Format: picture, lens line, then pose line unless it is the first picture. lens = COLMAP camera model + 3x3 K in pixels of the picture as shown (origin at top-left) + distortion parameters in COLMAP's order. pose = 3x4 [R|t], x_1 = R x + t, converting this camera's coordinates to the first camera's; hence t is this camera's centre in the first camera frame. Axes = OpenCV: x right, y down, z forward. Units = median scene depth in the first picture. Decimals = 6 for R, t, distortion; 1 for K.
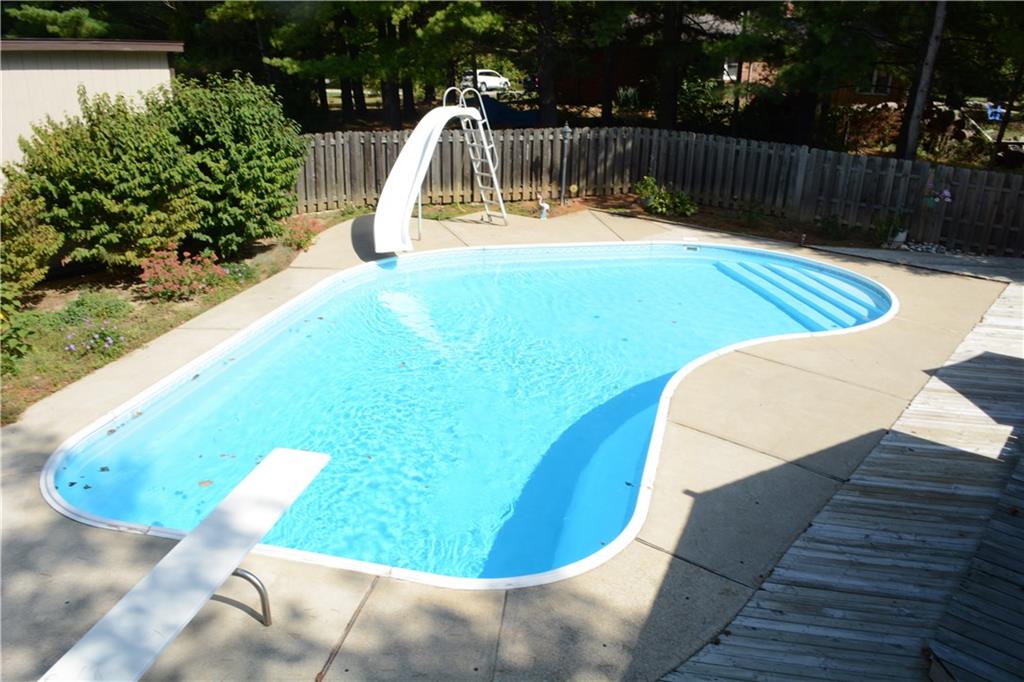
lens RADIAL K [[793.0, 0, 513.4], [0, 793.0, 337.6], [0, 0, 1]] dist [-0.001585, -0.000855]
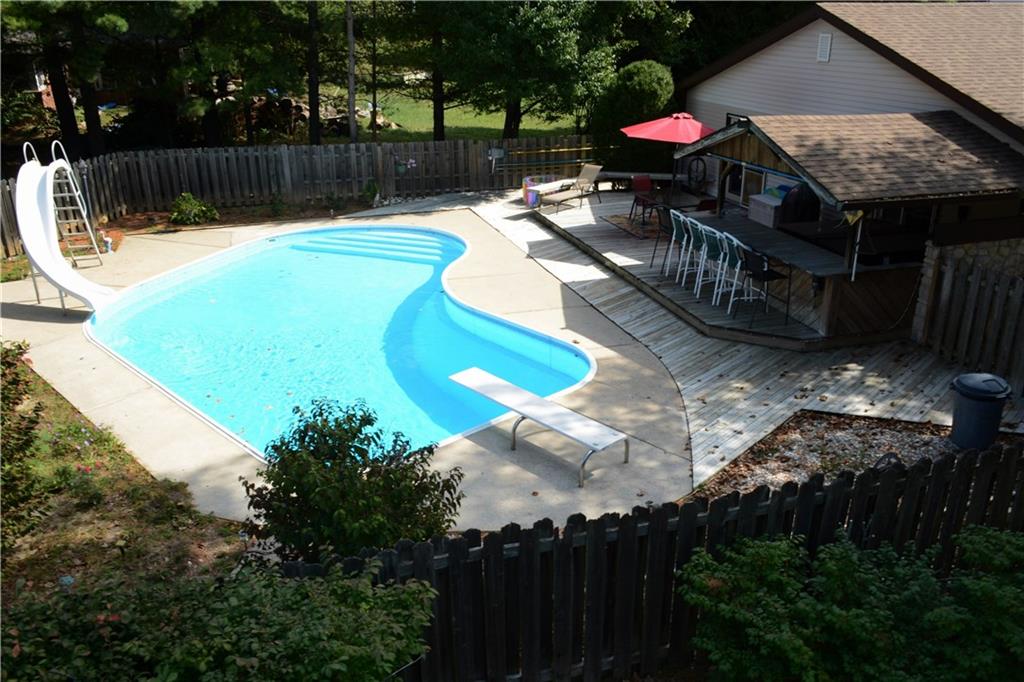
lens RADIAL K [[793.0, 0, 513.2], [0, 793.0, 340.6], [0, 0, 1]] dist [-0.001585, -0.000855]
pose [[0.567564, -0.339756, 0.749958, -0.480459], [0.316110, 0.930996, 0.182541, -0.064142], [-0.760227, 0.133466, 0.635800, -0.048703]]
